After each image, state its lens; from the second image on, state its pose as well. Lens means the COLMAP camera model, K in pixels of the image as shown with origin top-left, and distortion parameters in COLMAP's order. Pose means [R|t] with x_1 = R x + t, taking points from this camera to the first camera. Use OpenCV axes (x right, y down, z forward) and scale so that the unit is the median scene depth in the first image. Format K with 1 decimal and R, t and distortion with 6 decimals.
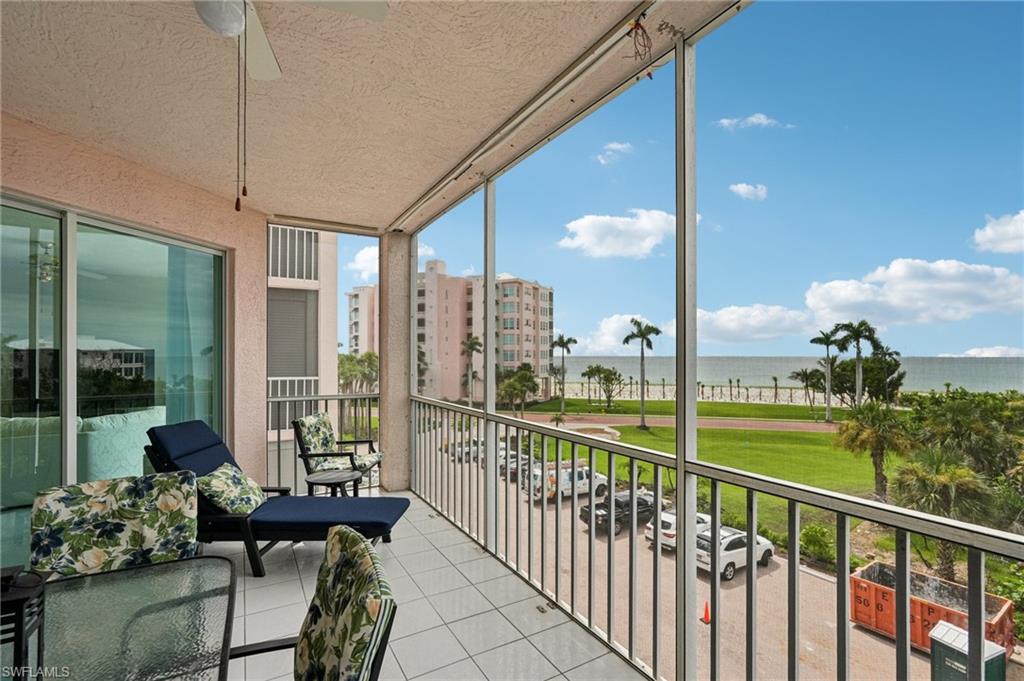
lens RADIAL K [[461.2, 0, 514.6], [0, 461.2, 350.8], [0, 0, 1]] dist [-0.010036, 0.006549]
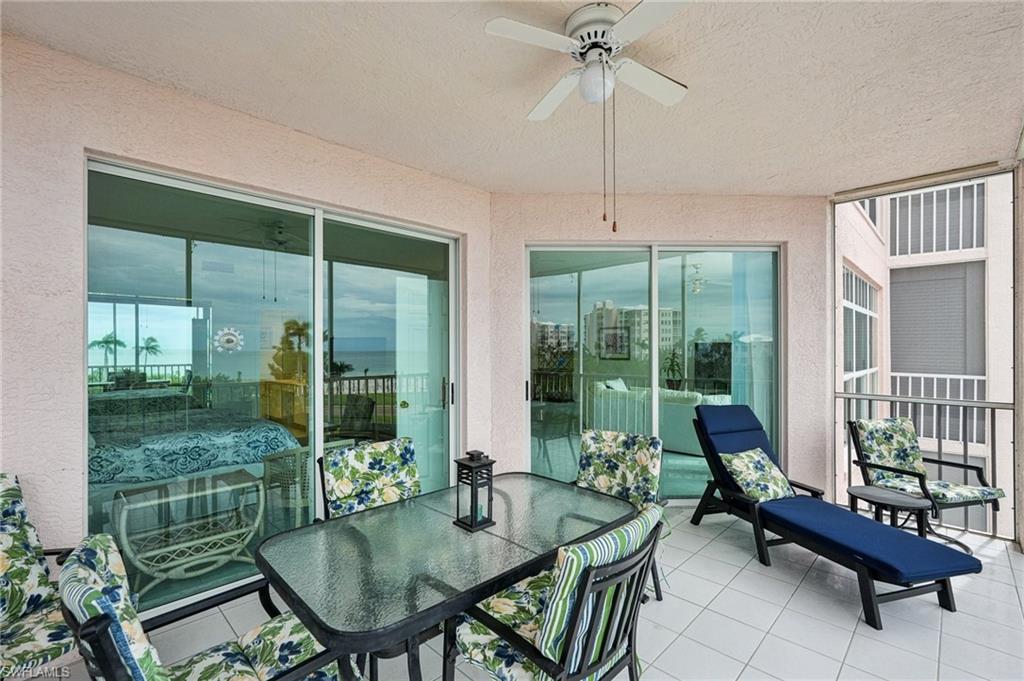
lens RADIAL K [[461.2, 0, 510.8], [0, 461.2, 342.2], [0, 0, 1]] dist [-0.010036, 0.006549]
pose [[0.260537, -0.011395, -0.965397, 0.262956], [0.008283, 0.999920, -0.009567, 0.005879], [0.965428, -0.005504, 0.260610, 0.185741]]
